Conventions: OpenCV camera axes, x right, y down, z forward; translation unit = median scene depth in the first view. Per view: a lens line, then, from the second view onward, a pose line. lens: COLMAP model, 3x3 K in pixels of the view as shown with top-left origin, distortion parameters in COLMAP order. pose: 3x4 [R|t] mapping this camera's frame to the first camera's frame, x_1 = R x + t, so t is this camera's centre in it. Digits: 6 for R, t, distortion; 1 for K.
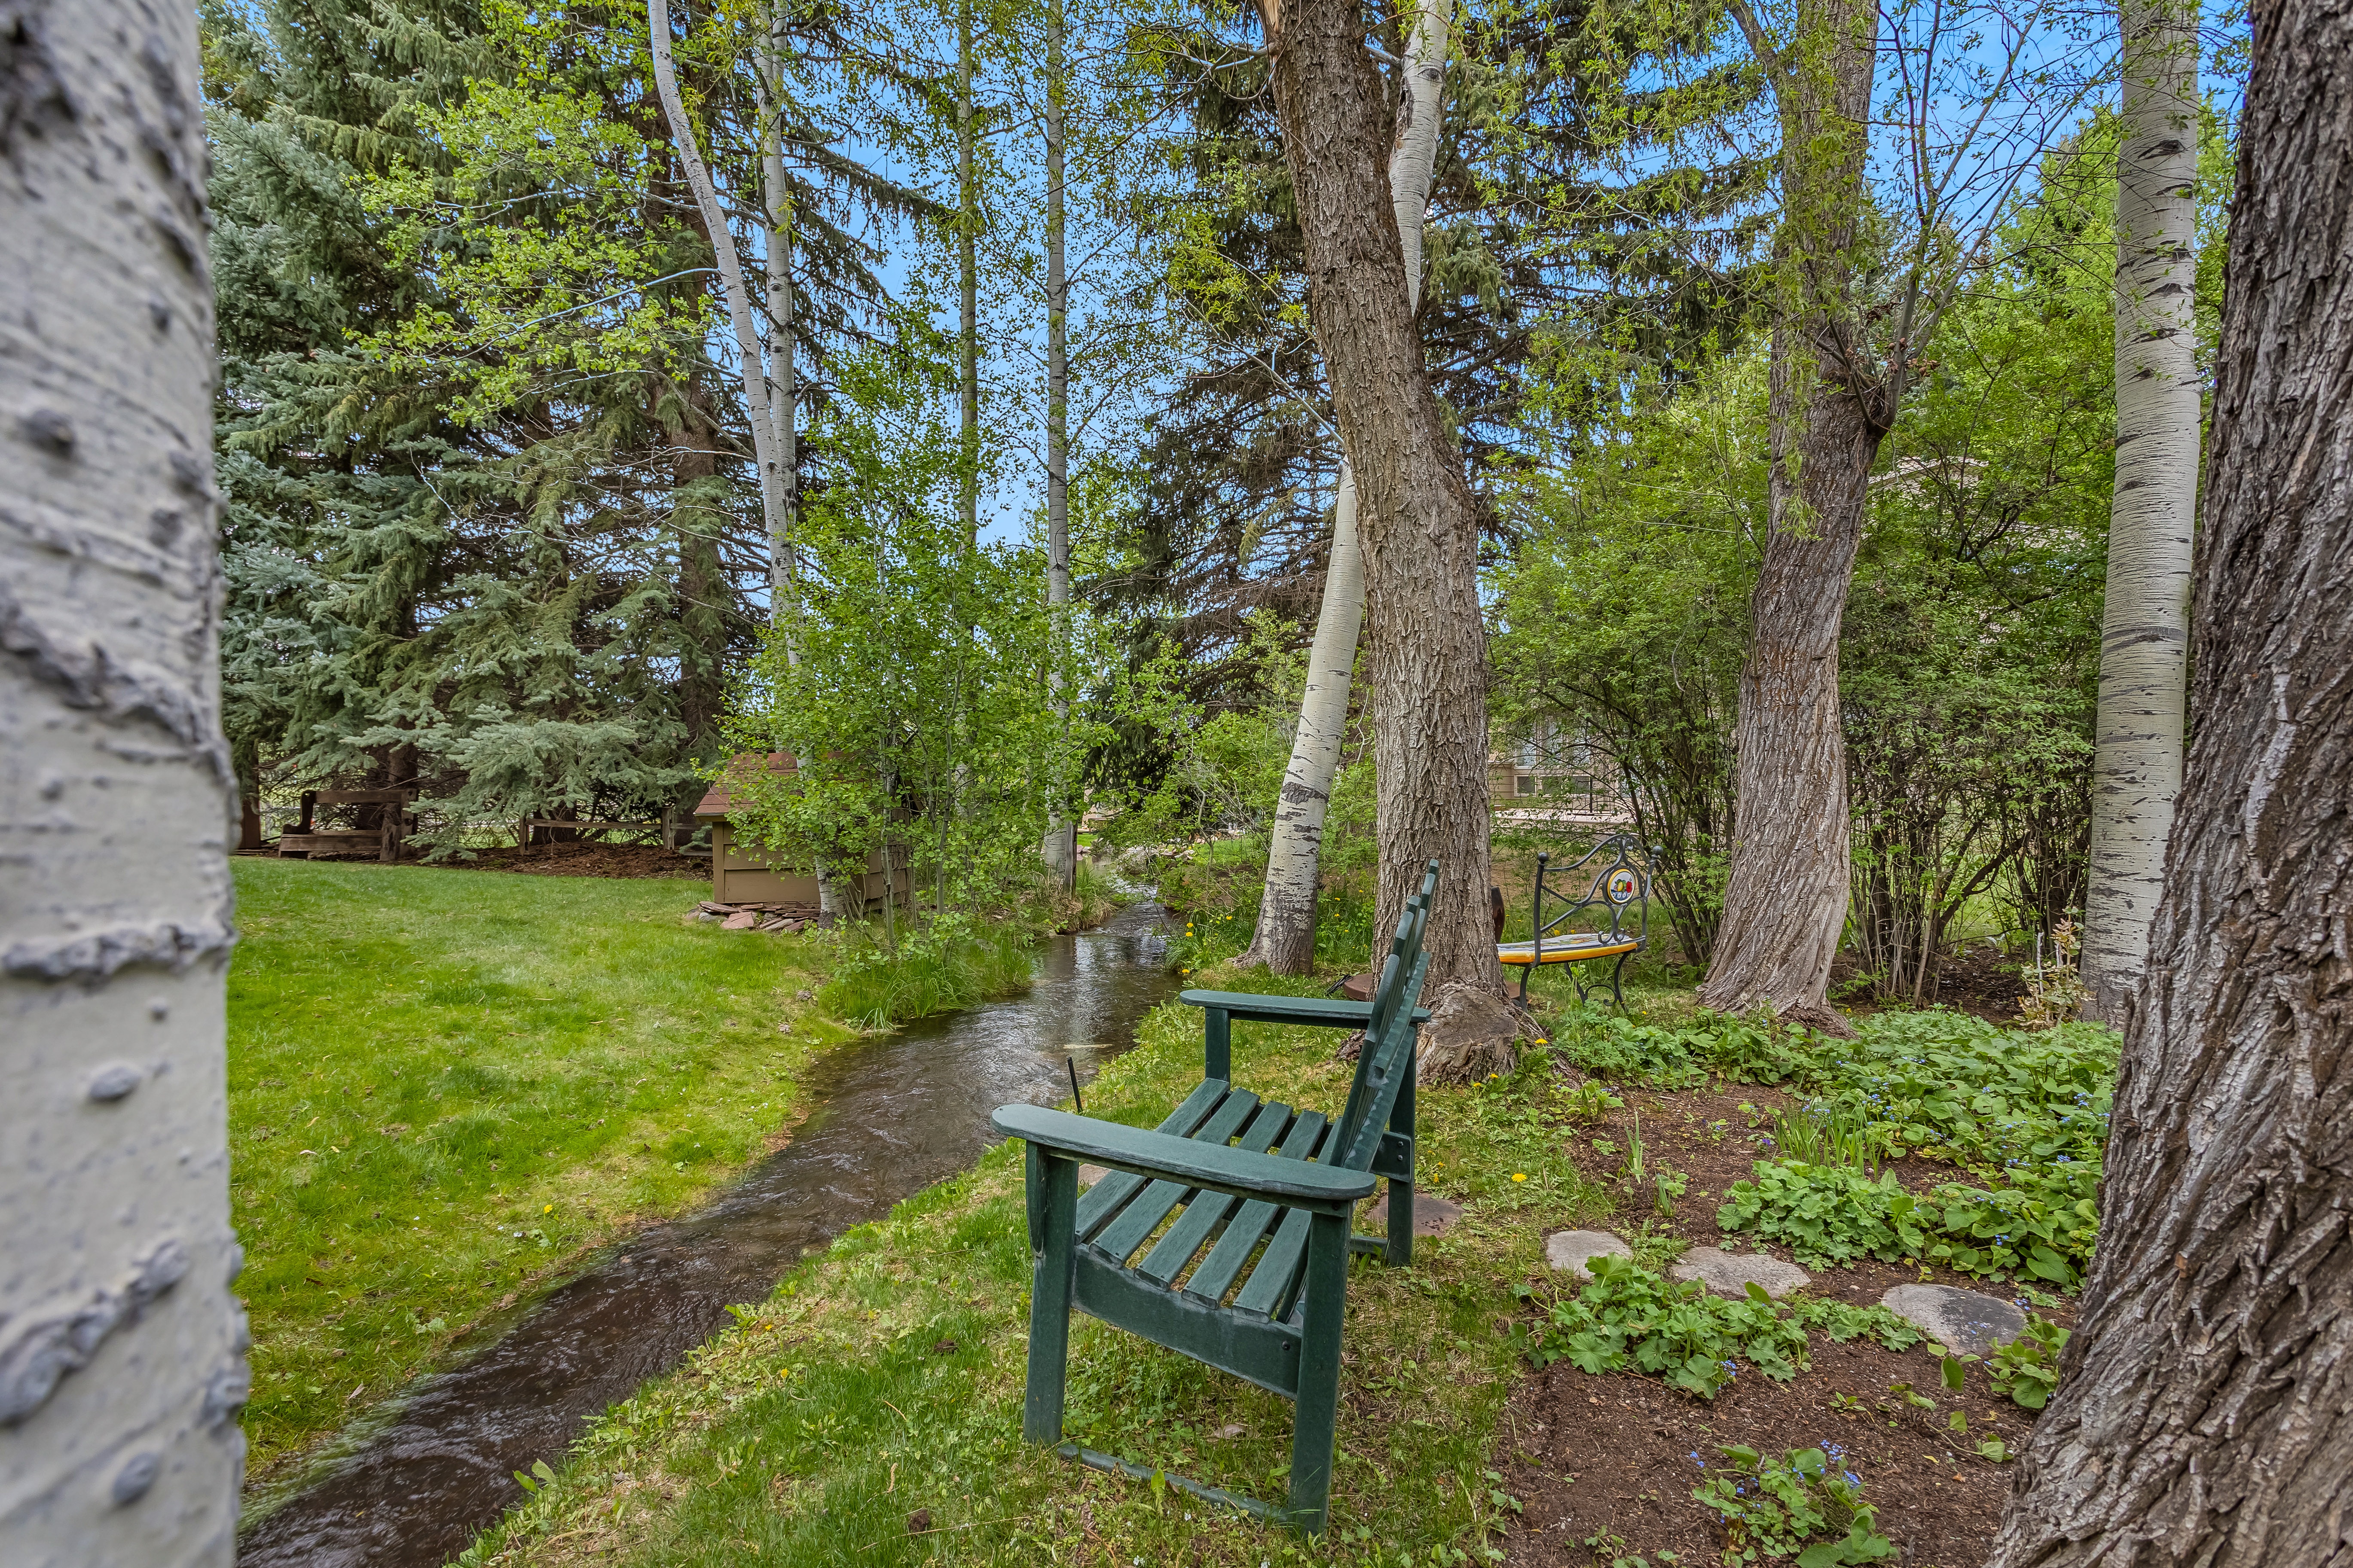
lens RADIAL K [[1154.0, 0, 1177.7], [0, 1154.0, 786.8], [0, 0, 1]] dist [0.003281, 0.001348]
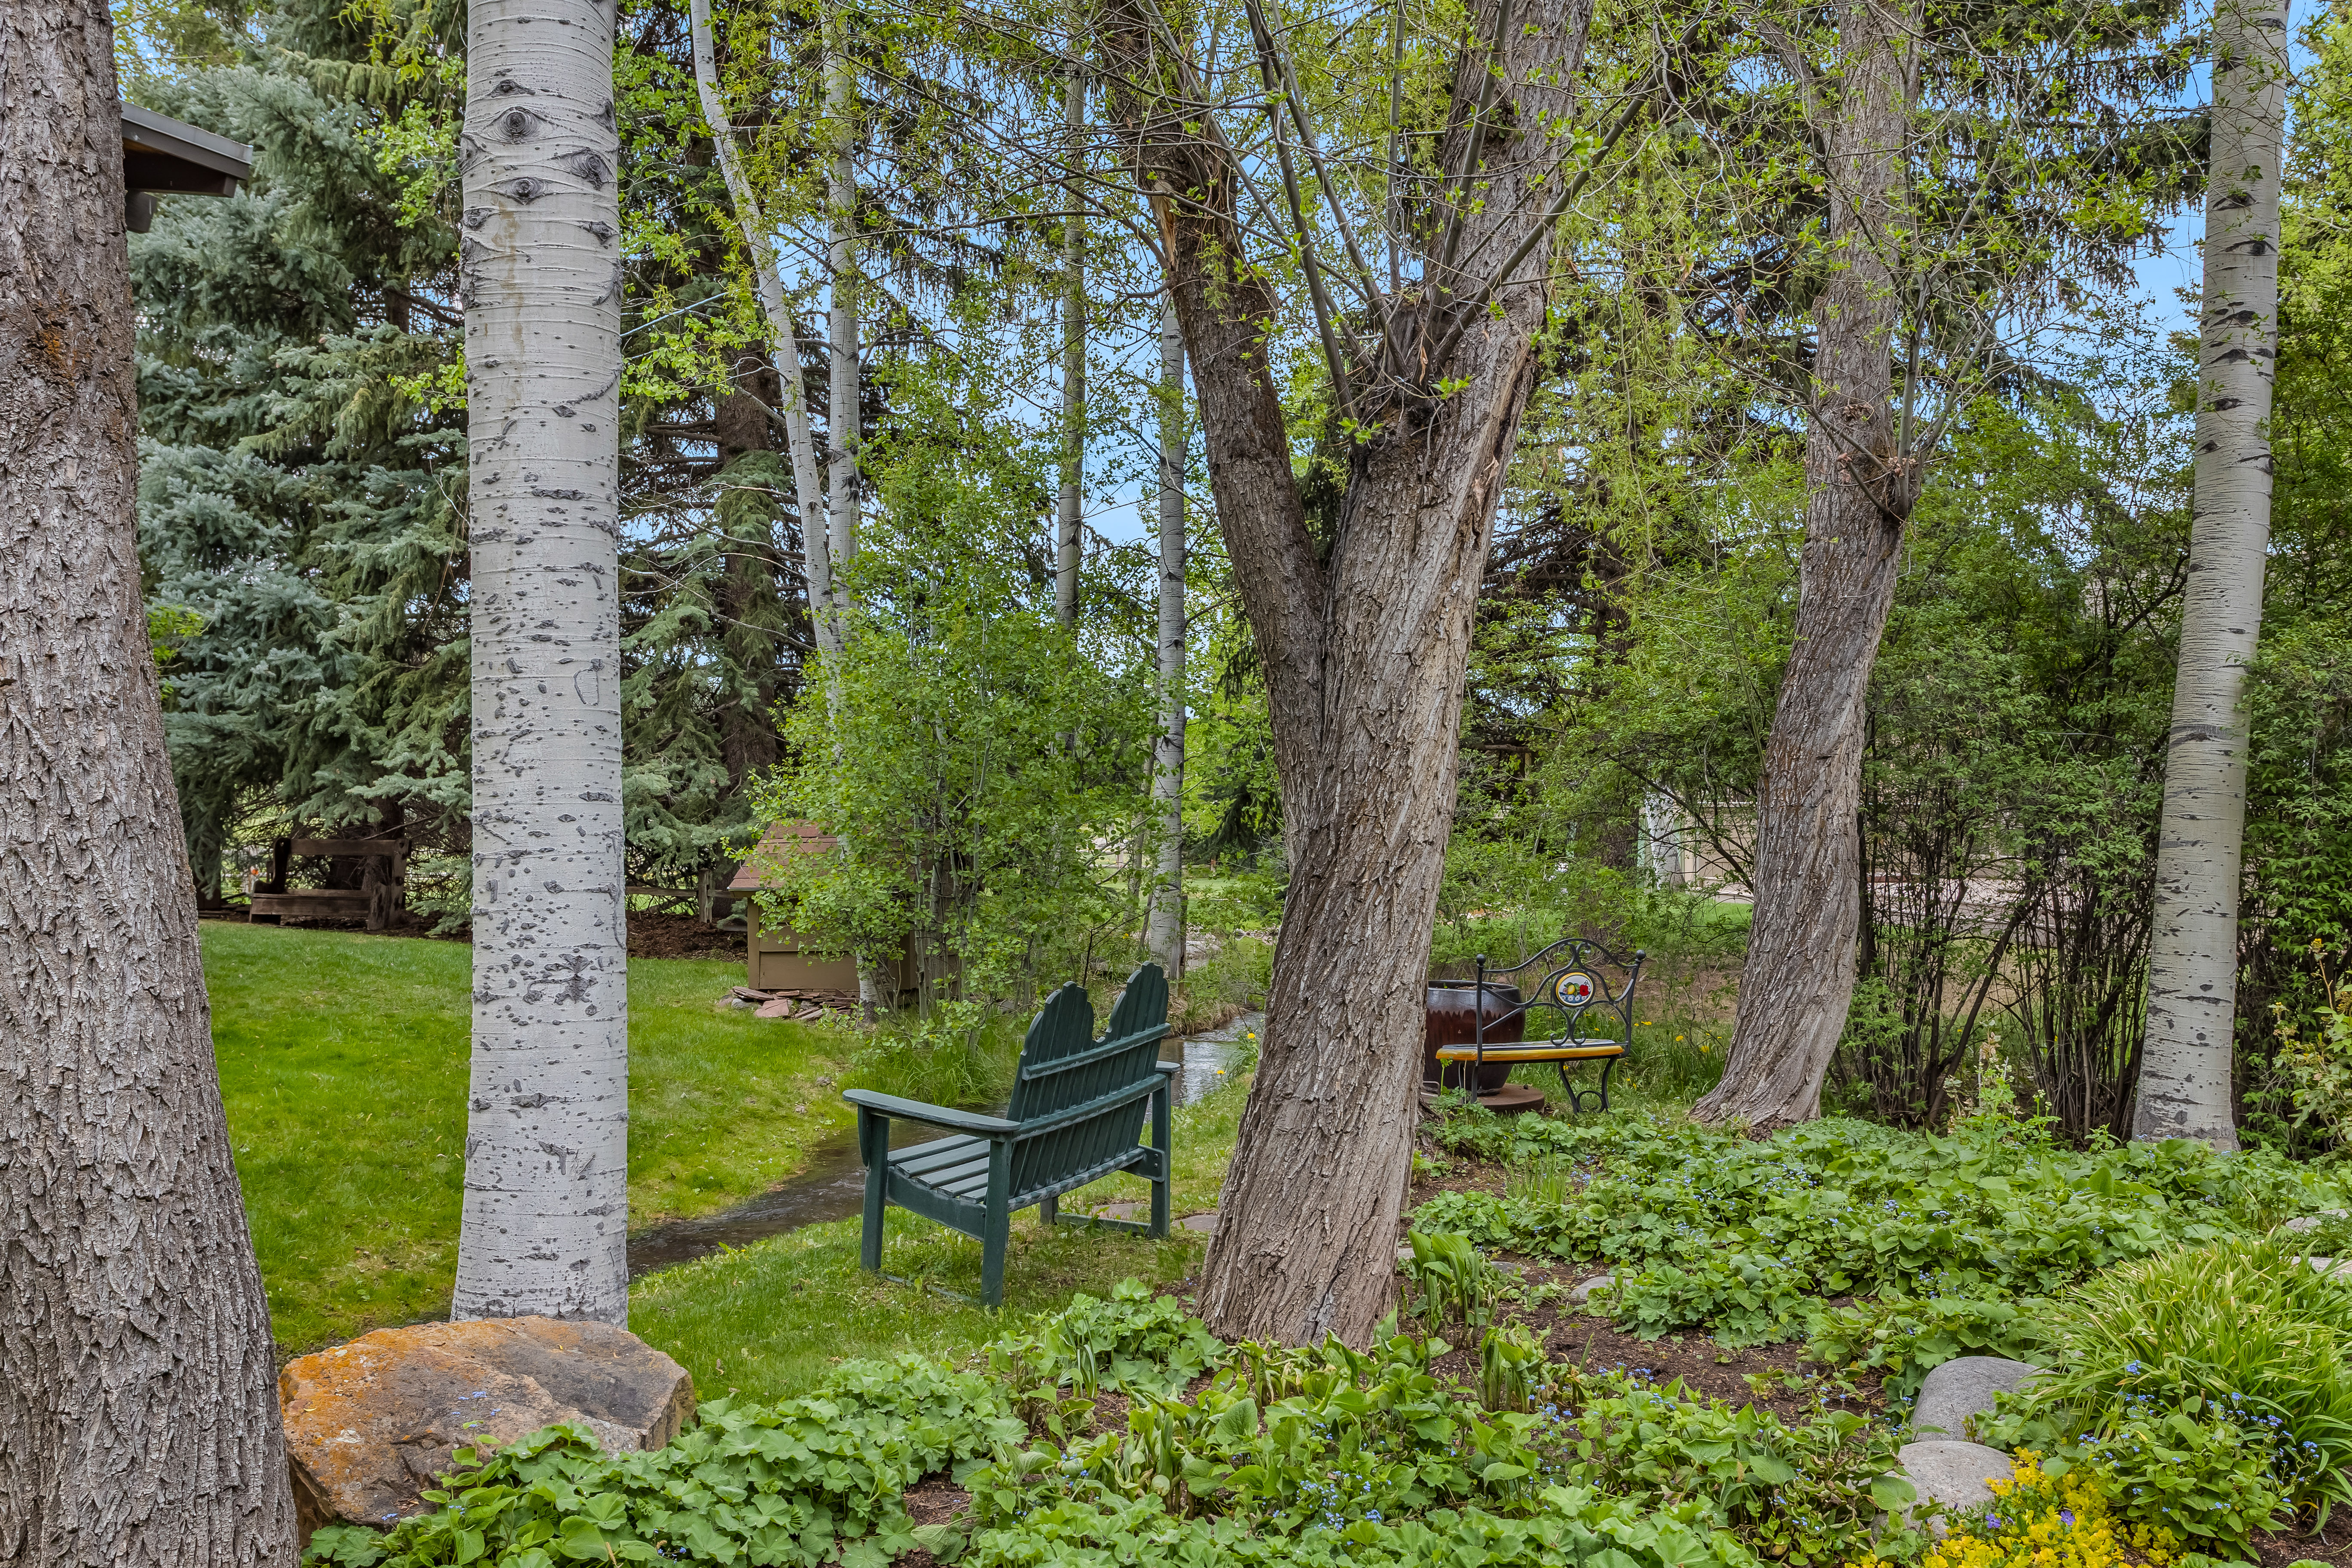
lens RADIAL K [[1967.7, 0, 1175.5], [0, 1967.7, 782.6], [0, 0, 1]] dist [0.016274, -0.003311]
pose [[0.982809, 0.005474, -0.184542, 0.150004], [-0.008584, 0.999834, -0.016059, -0.027209], [0.184423, 0.017367, 0.982693, -0.322833]]
